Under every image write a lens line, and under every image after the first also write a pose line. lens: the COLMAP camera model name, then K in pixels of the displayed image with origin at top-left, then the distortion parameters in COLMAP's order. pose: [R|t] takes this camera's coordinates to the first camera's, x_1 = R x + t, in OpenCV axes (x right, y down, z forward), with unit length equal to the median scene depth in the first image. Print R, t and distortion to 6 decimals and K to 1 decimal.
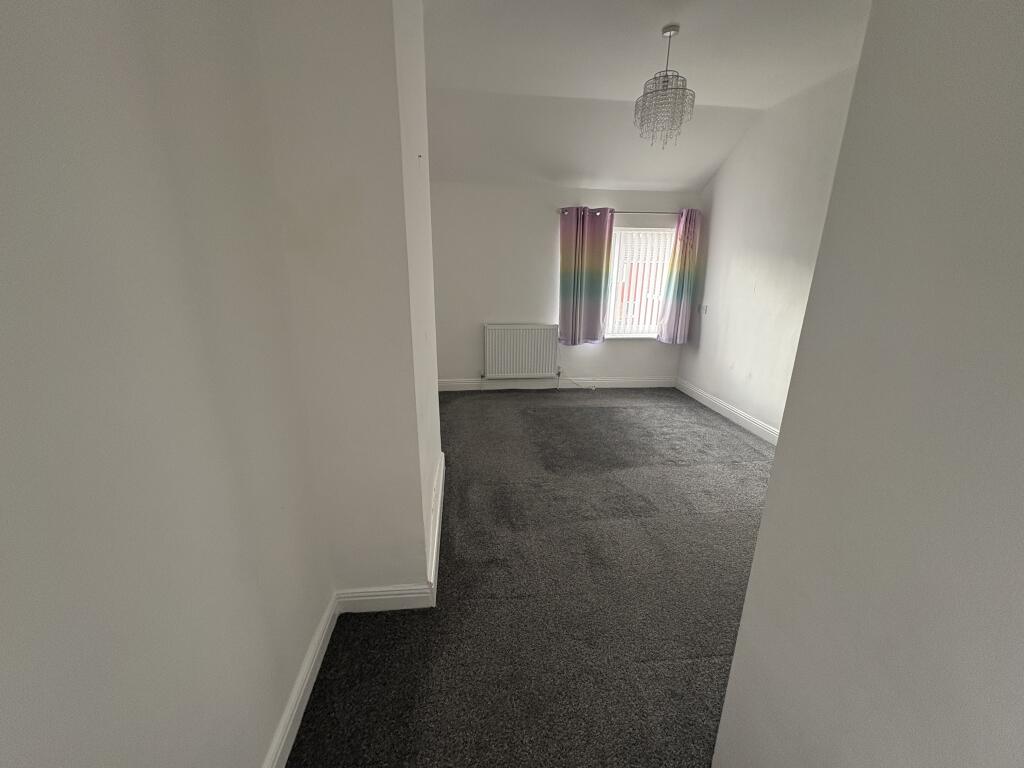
lens RADIAL K [[411.7, 0, 514.3], [0, 411.7, 386.9], [0, 0, 1]] dist [0.000443, -0.000189]
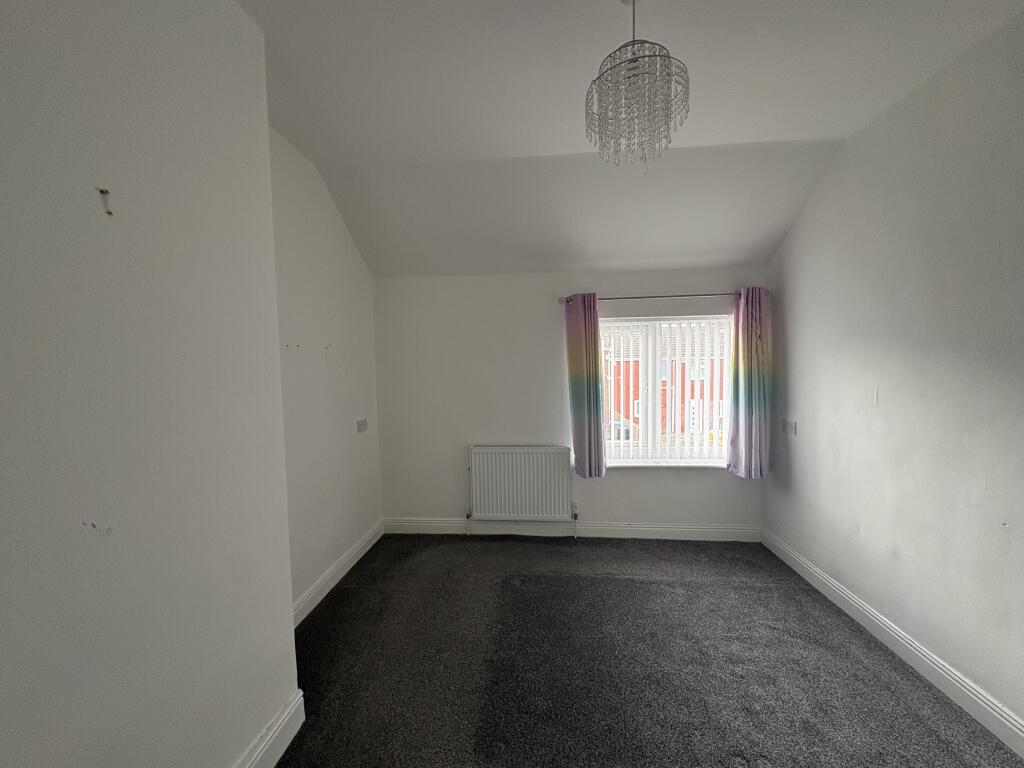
lens RADIAL K [[411.7, 0, 512.0], [0, 411.7, 384.9], [0, 0, 1]] dist [0.000443, -0.000189]
pose [[0.978547, -0.017630, -0.205267, 0.164511], [-0.032252, 0.970939, -0.237145, -0.086501], [0.203482, 0.238678, 0.949541, 0.279372]]
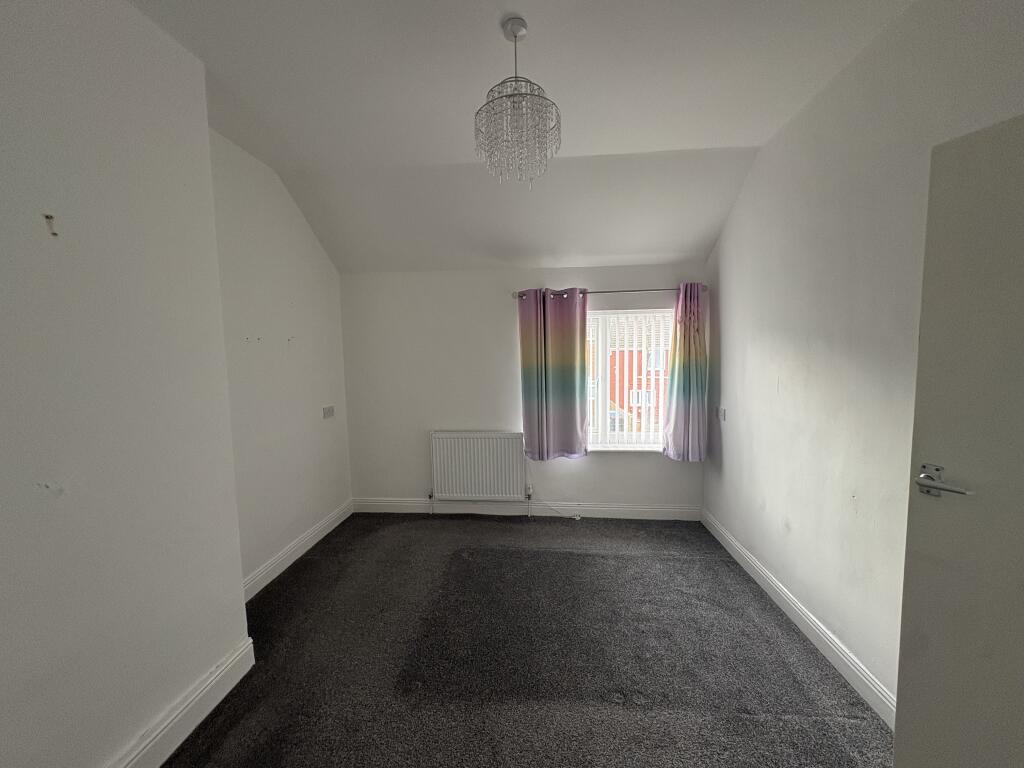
lens RADIAL K [[411.7, 0, 512.5], [0, 411.7, 384.8], [0, 0, 1]] dist [0.000443, -0.000189]
pose [[0.977548, -0.010538, -0.210448, 0.262343], [-0.035088, 0.976663, -0.211894, -0.077343], [0.207770, 0.214521, 0.954365, 0.247649]]
